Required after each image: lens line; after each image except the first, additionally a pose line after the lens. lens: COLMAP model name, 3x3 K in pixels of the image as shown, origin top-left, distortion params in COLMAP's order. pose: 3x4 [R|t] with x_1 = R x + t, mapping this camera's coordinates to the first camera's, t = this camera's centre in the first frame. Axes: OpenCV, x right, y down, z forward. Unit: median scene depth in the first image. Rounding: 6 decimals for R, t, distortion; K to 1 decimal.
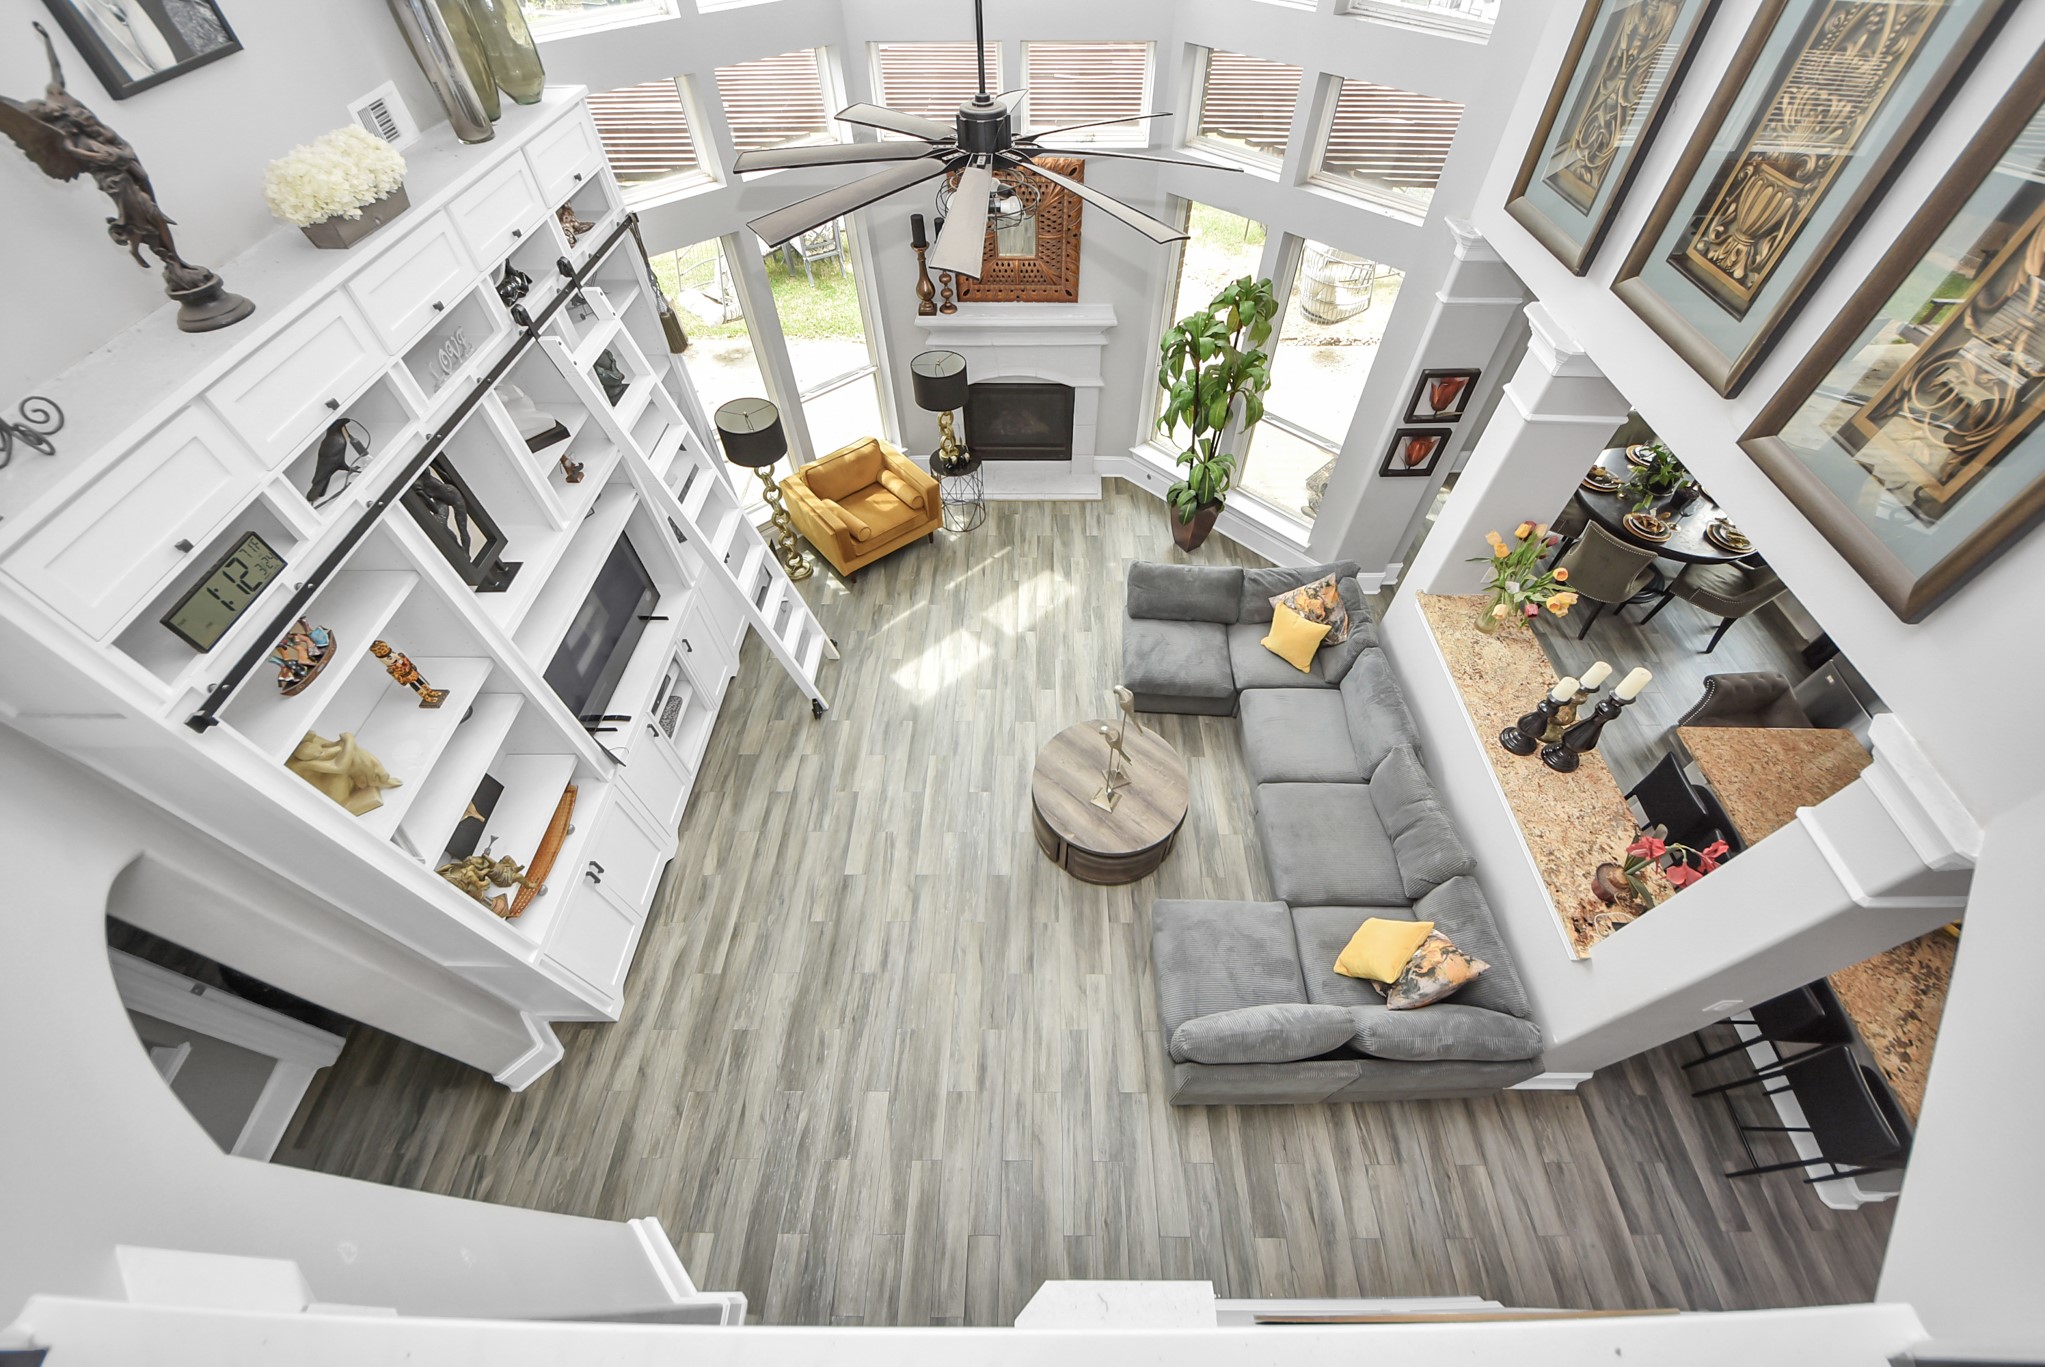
lens RADIAL K [[733.9, 0, 1037.5], [0, 733.9, 687.9], [0, 0, 1]] dist [0.057588, -0.027835]
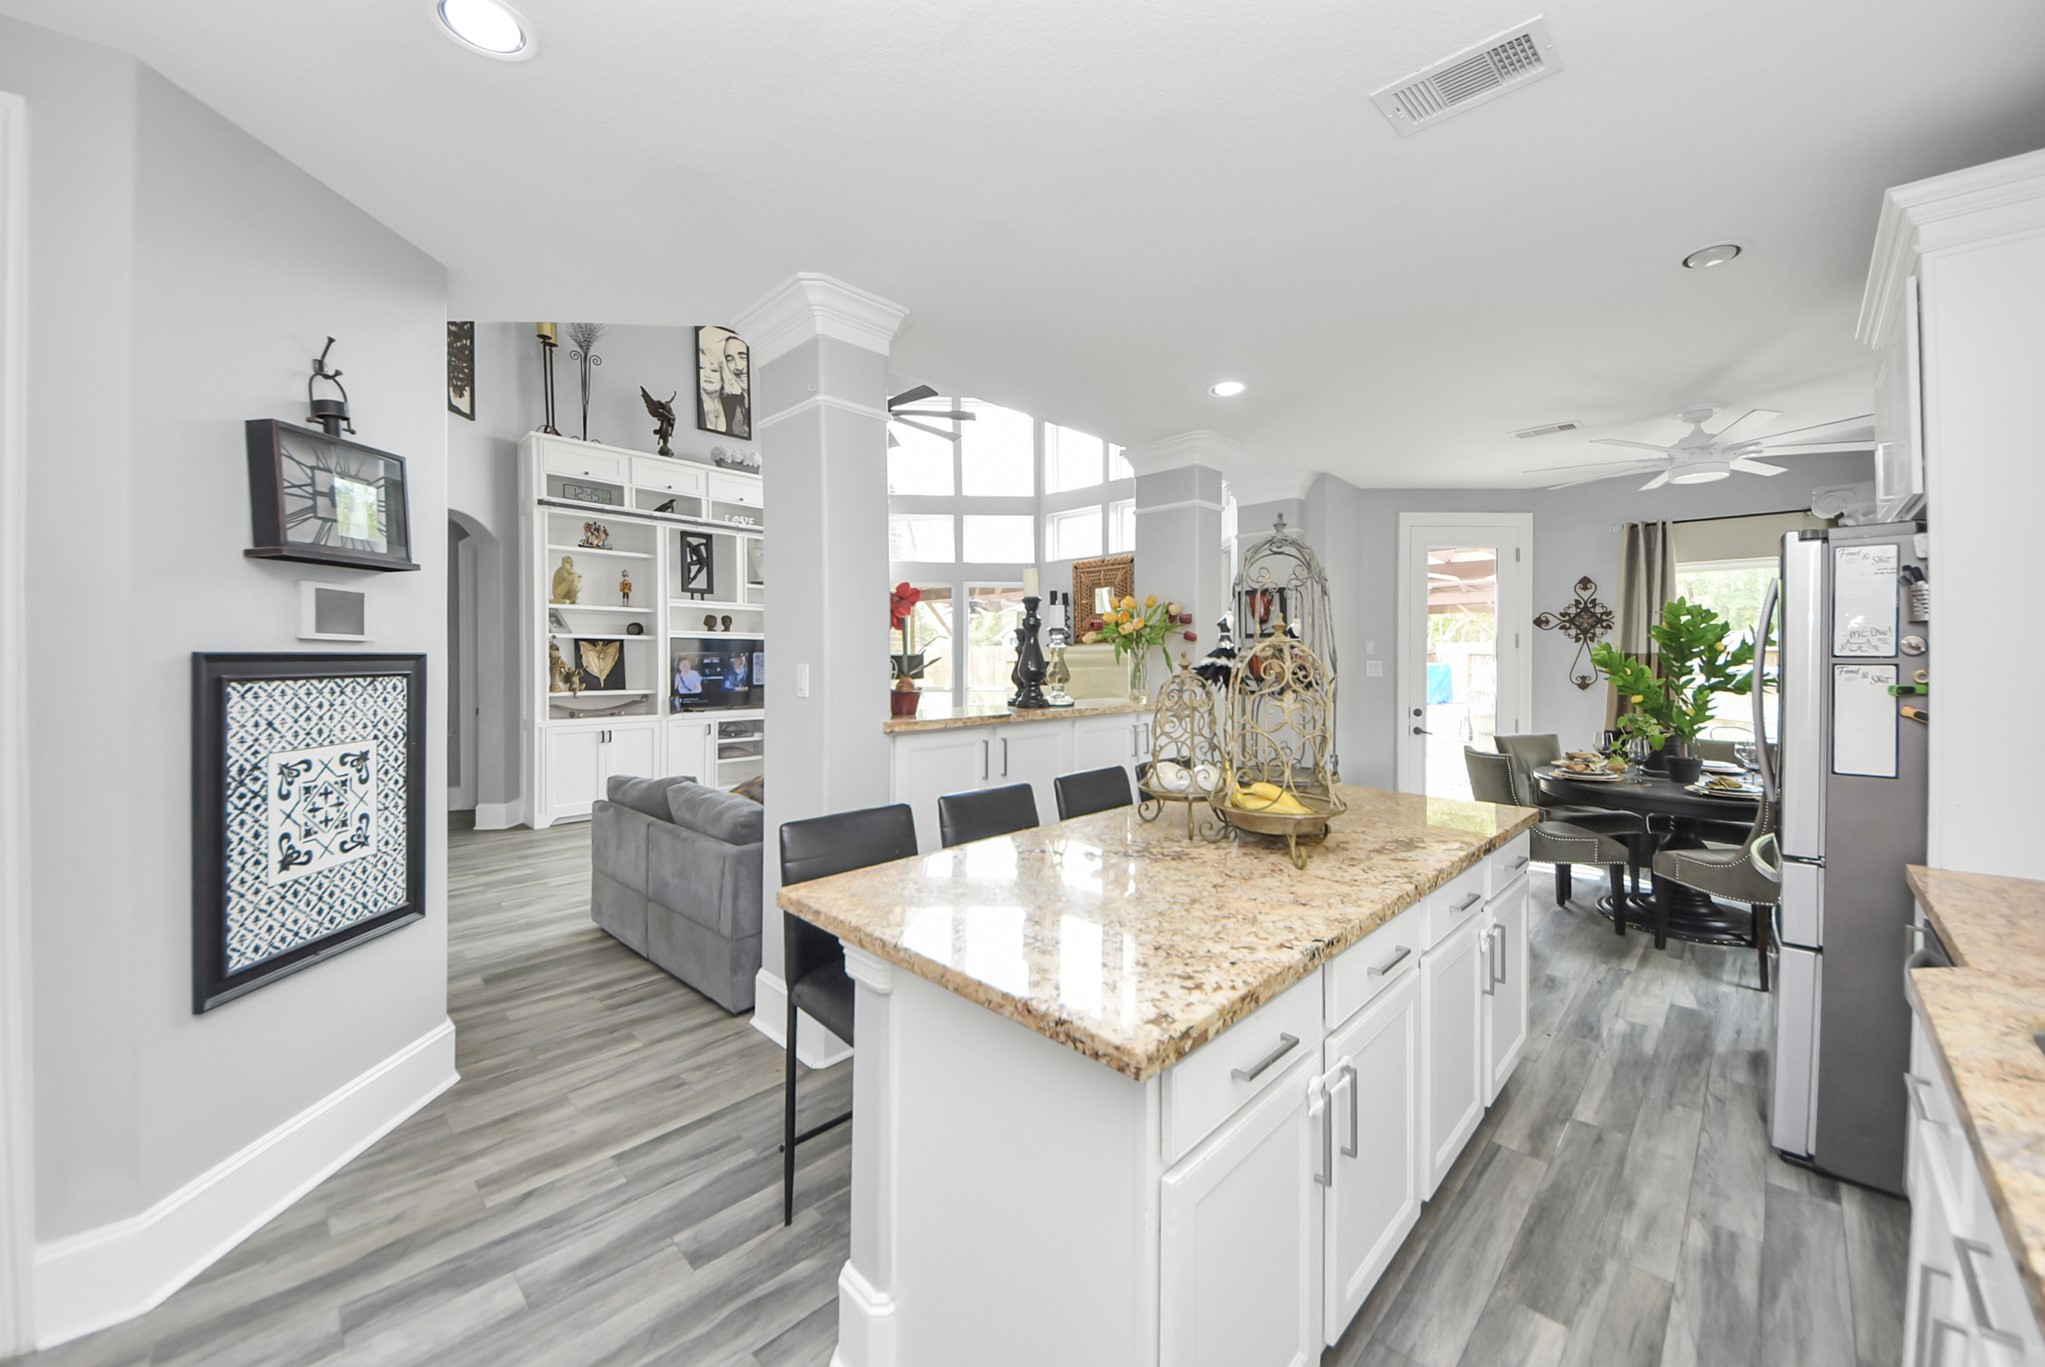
lens RADIAL K [[747.5, 0, 1020.2], [0, 747.5, 669.0], [0, 0, 1]] dist [0.058592, -0.011539]
pose [[0.705422, -0.004614, -0.708772, 1.202362], [-0.552253, 0.623244, -0.553700, 0.538970], [0.444293, 0.782014, 0.437102, 0.489396]]
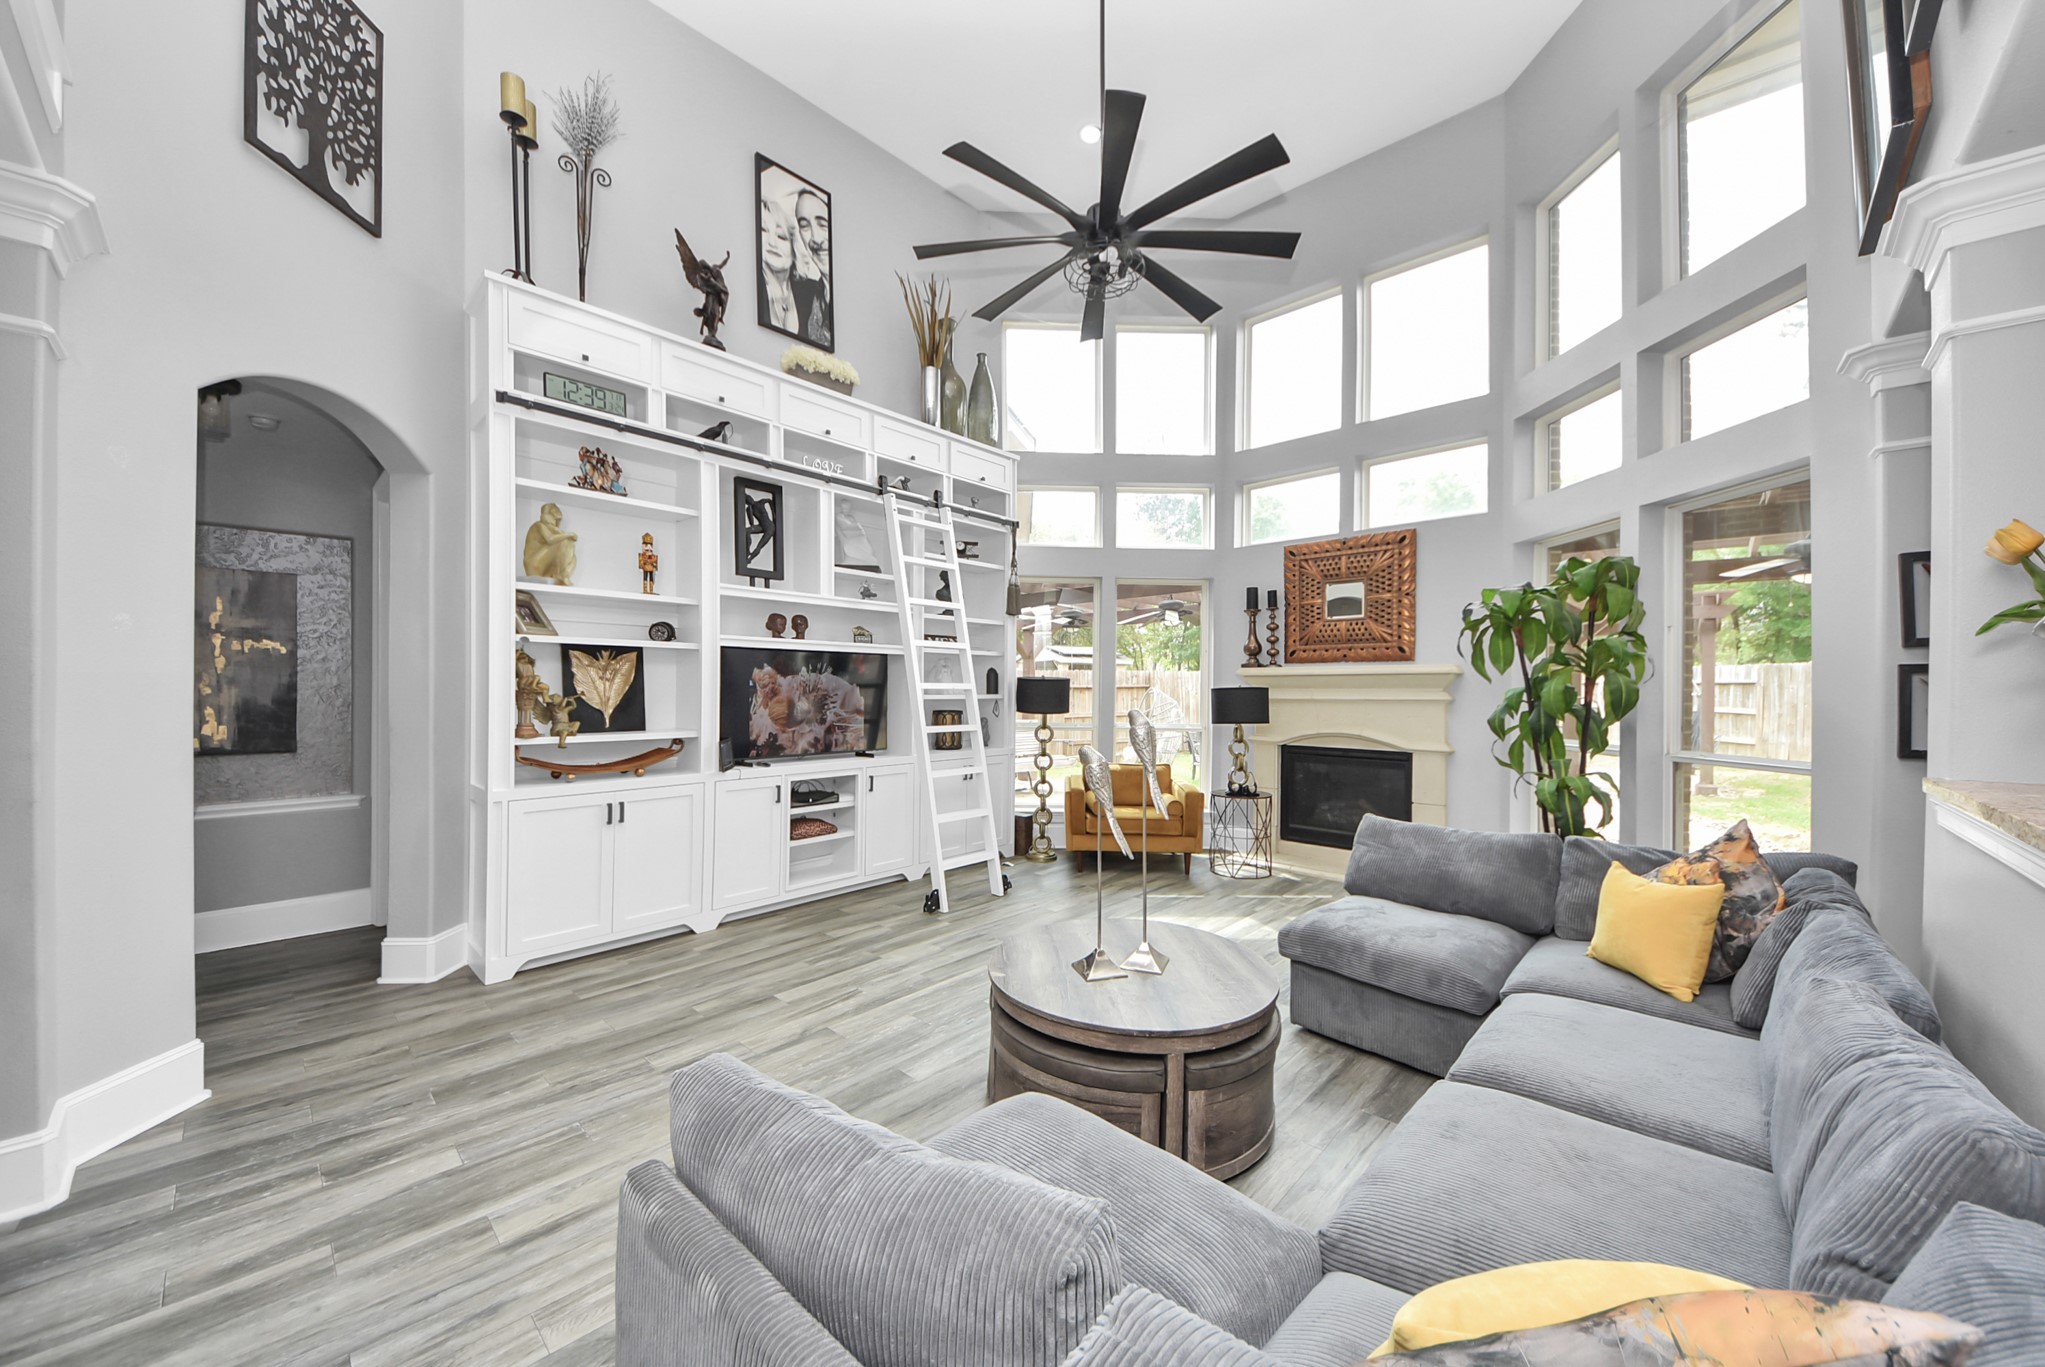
lens RADIAL K [[733.9, 0, 1037.5], [0, 733.9, 687.9], [0, 0, 1]] dist [0.057588, -0.027835]
pose [[0.736822, -0.002207, -0.676084, 0.464166], [-0.530579, 0.617885, -0.580262, 0.386431], [0.419023, 0.786265, 0.454100, 0.590930]]
